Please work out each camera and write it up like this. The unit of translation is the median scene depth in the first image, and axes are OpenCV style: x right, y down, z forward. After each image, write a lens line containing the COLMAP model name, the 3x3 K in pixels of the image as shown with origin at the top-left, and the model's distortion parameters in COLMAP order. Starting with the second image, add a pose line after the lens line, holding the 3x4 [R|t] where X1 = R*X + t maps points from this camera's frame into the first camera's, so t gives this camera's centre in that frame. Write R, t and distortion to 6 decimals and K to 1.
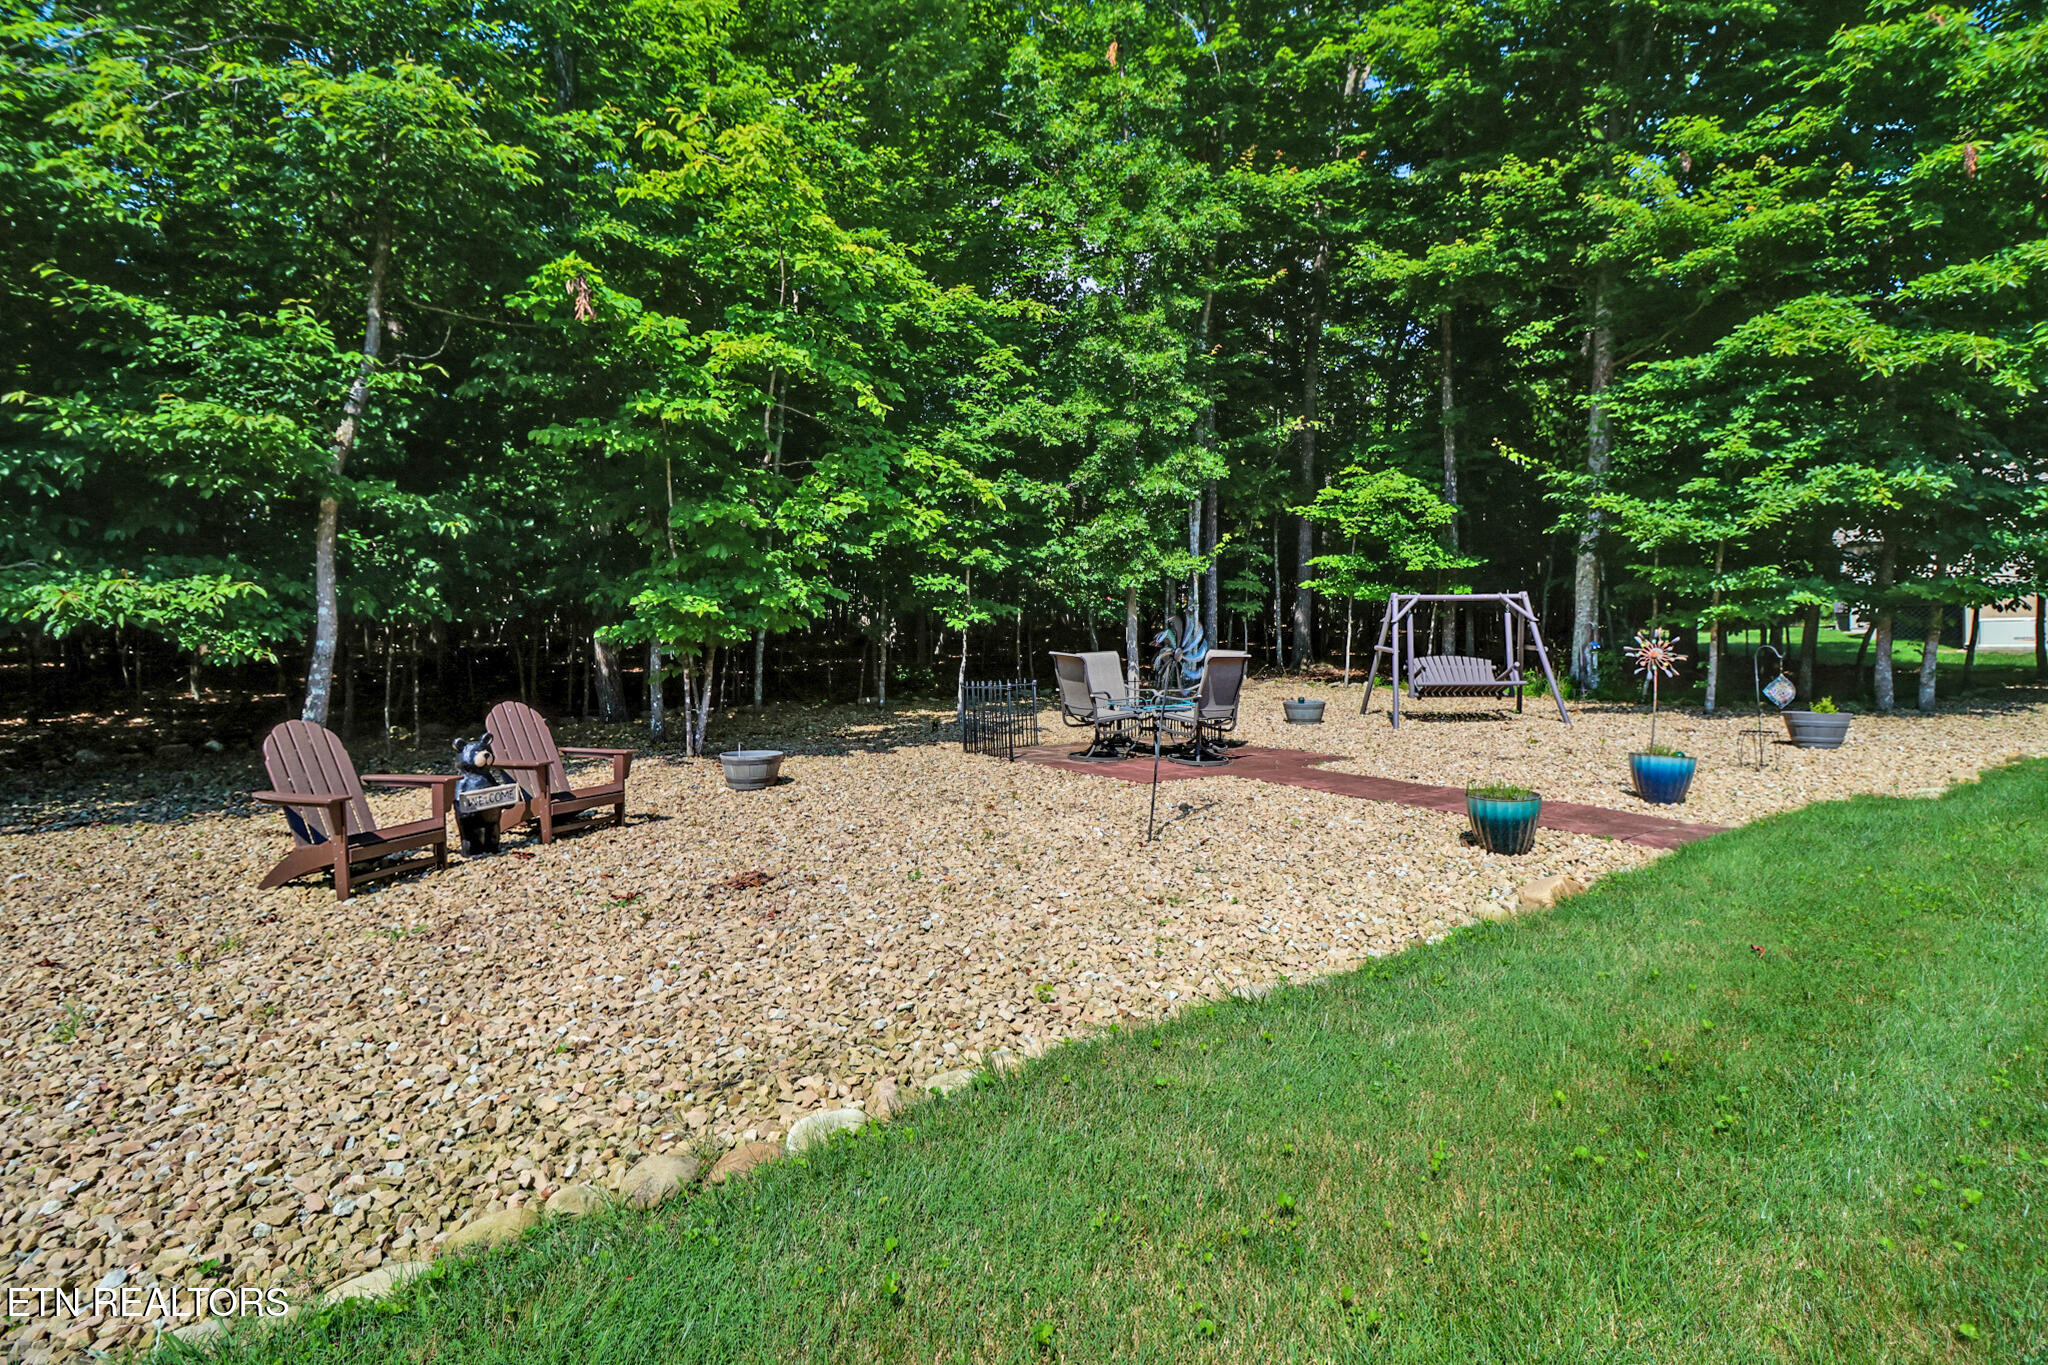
lens RADIAL K [[956.5, 0, 1031.2], [0, 956.5, 652.3], [0, 0, 1]] dist [0.019946, -0.017987]
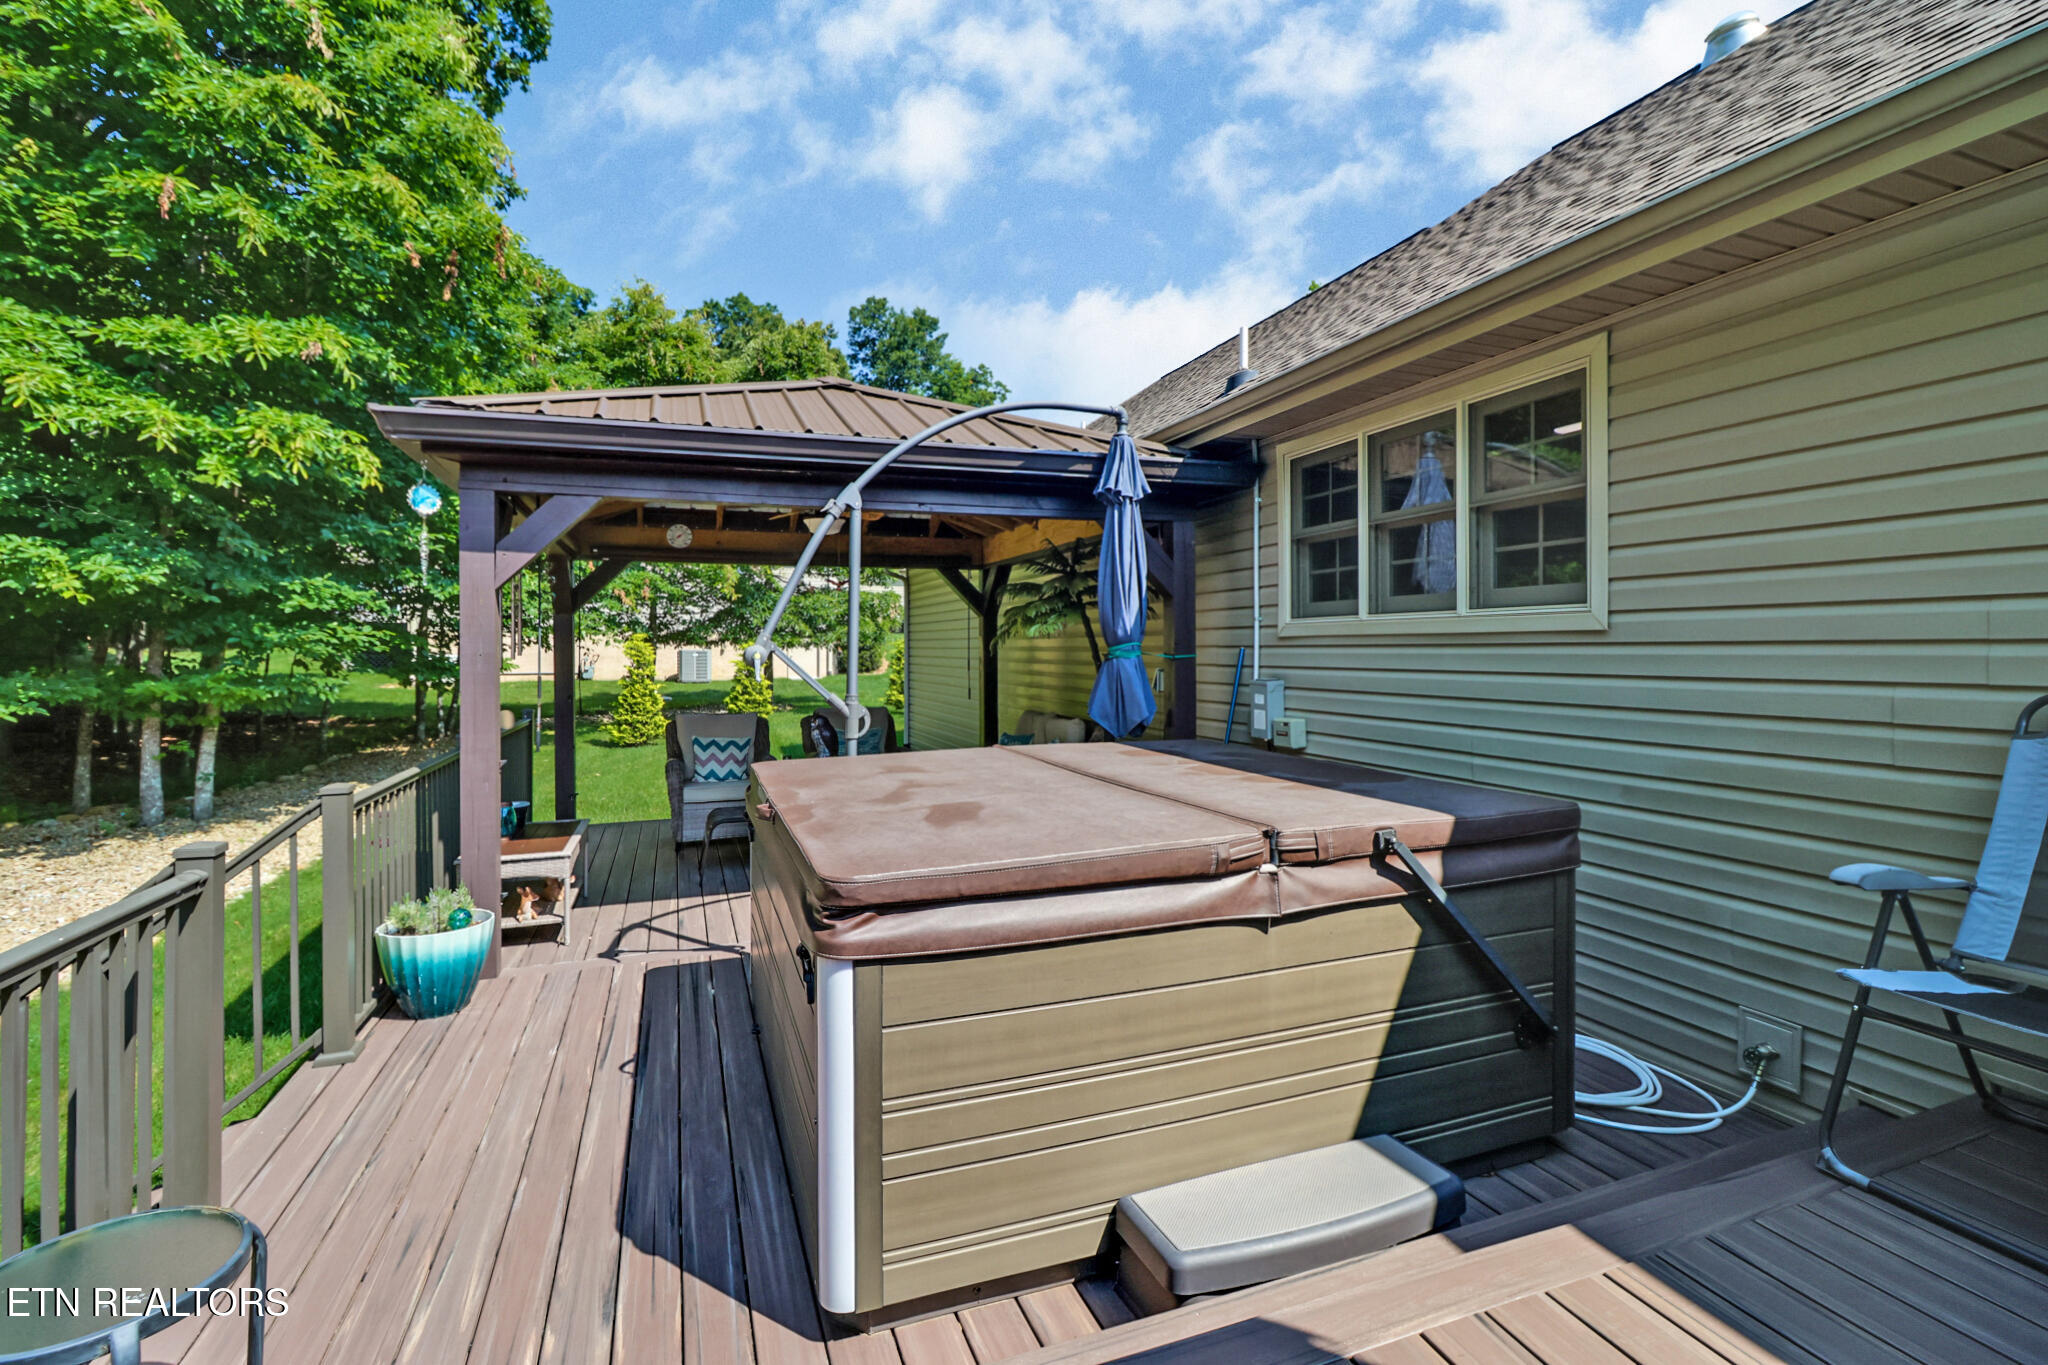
lens RADIAL K [[956.5, 0, 1031.2], [0, 956.5, 652.3], [0, 0, 1]] dist [0.019946, -0.017987]
pose [[0.300286, -0.009739, 0.953800, 0.348290], [-0.000244, 0.999947, 0.010287, -0.106496], [-0.953849, -0.003322, 0.300267, 0.018177]]
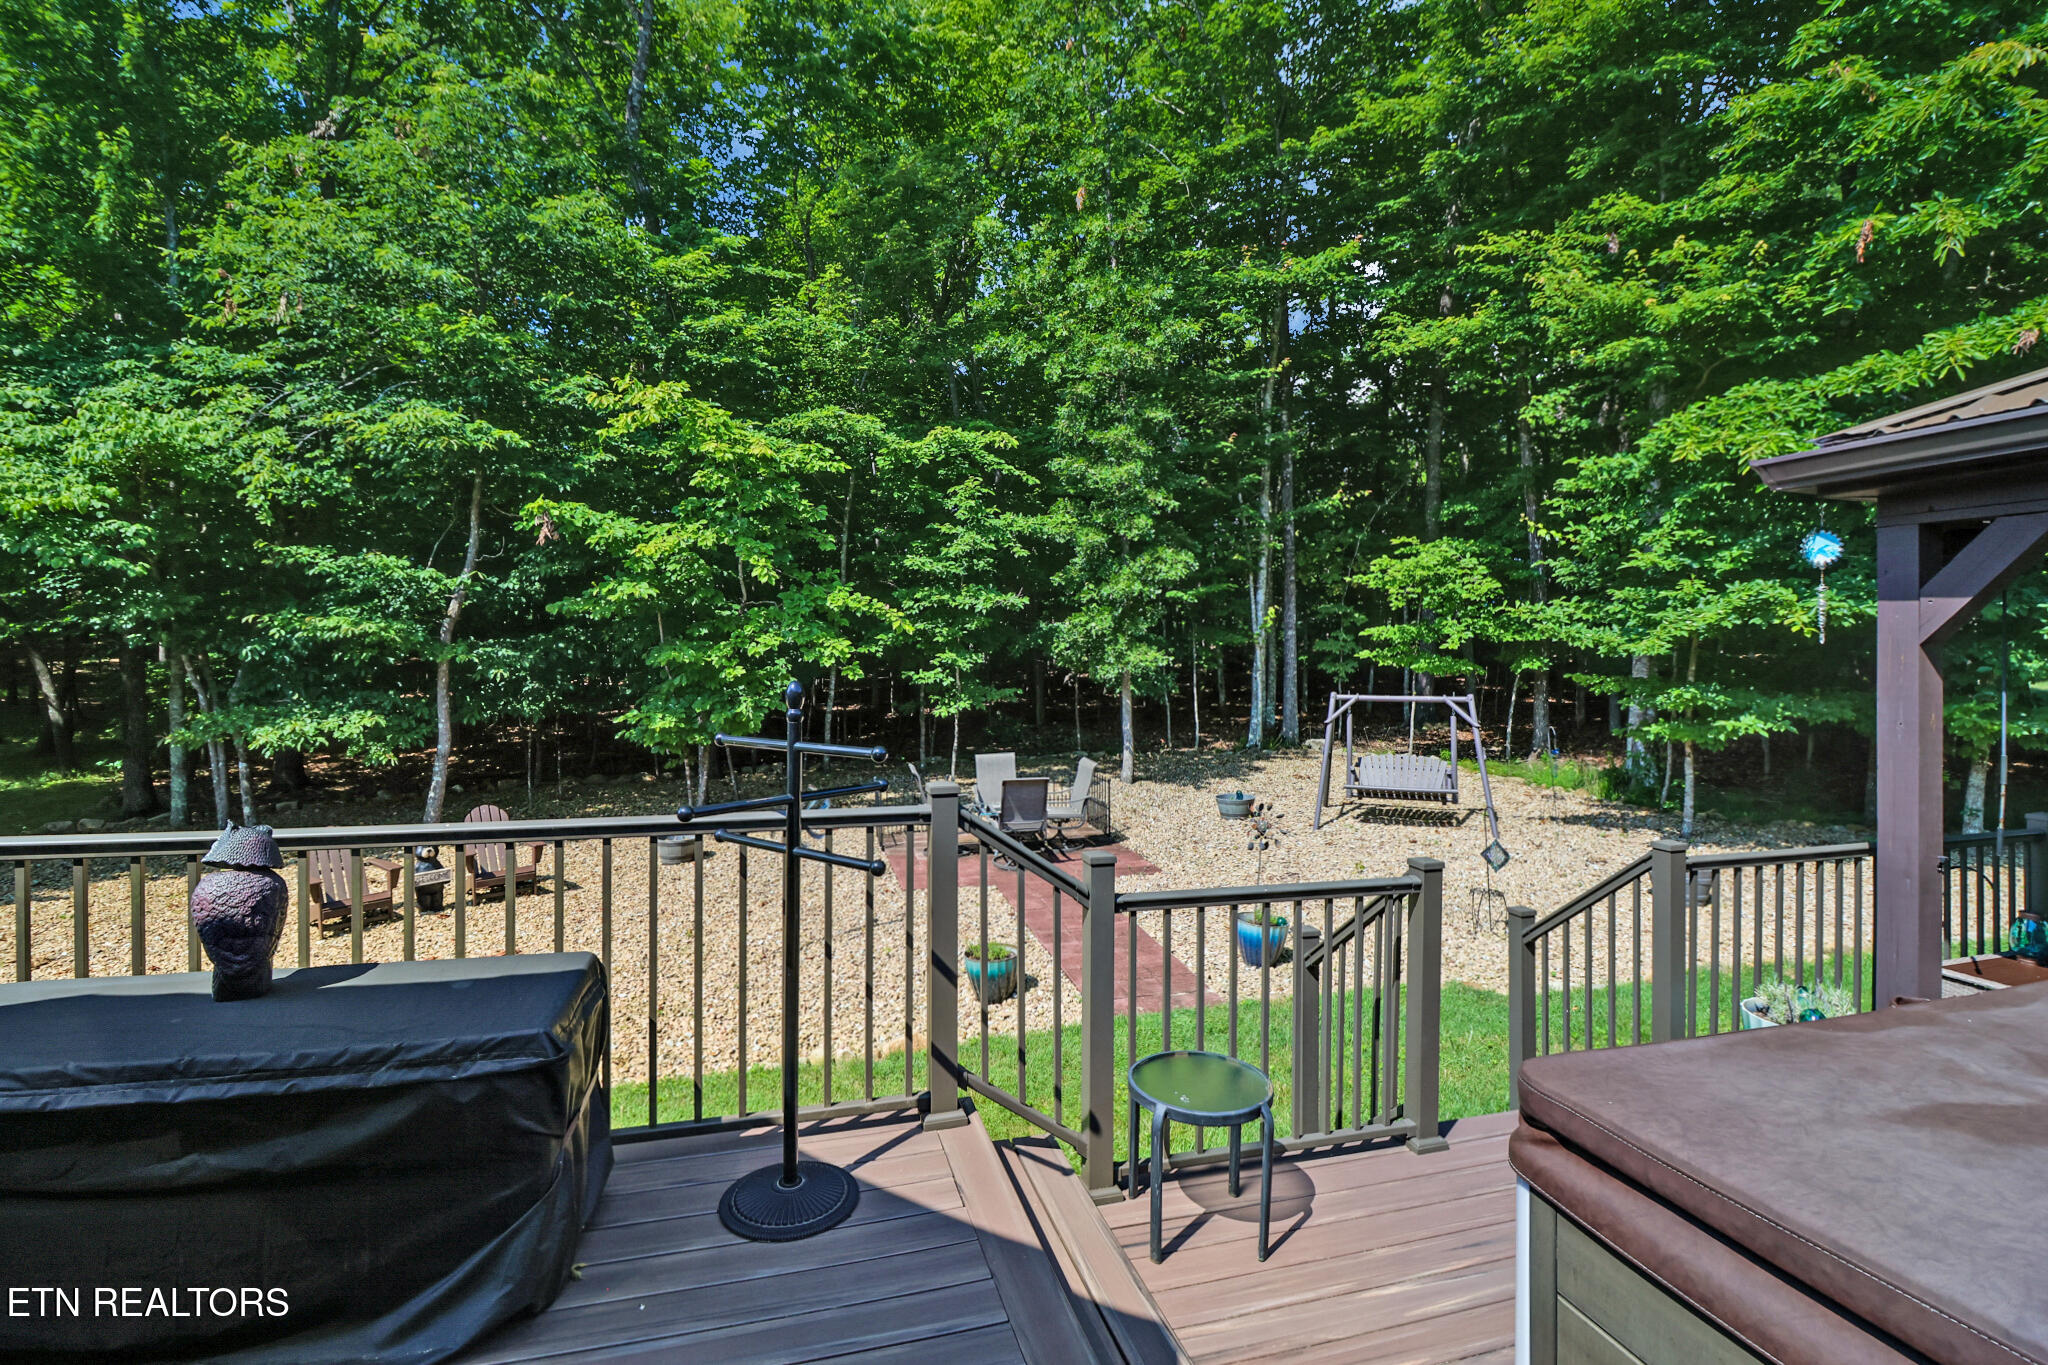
lens RADIAL K [[956.5, 0, 1031.2], [0, 956.5, 652.3], [0, 0, 1]] dist [0.019946, -0.017987]
pose [[0.930198, 0.006095, -0.367007, 0.506941], [-0.001725, 0.999924, 0.012233, -0.130131], [0.367054, -0.010746, 0.930138, -0.064484]]
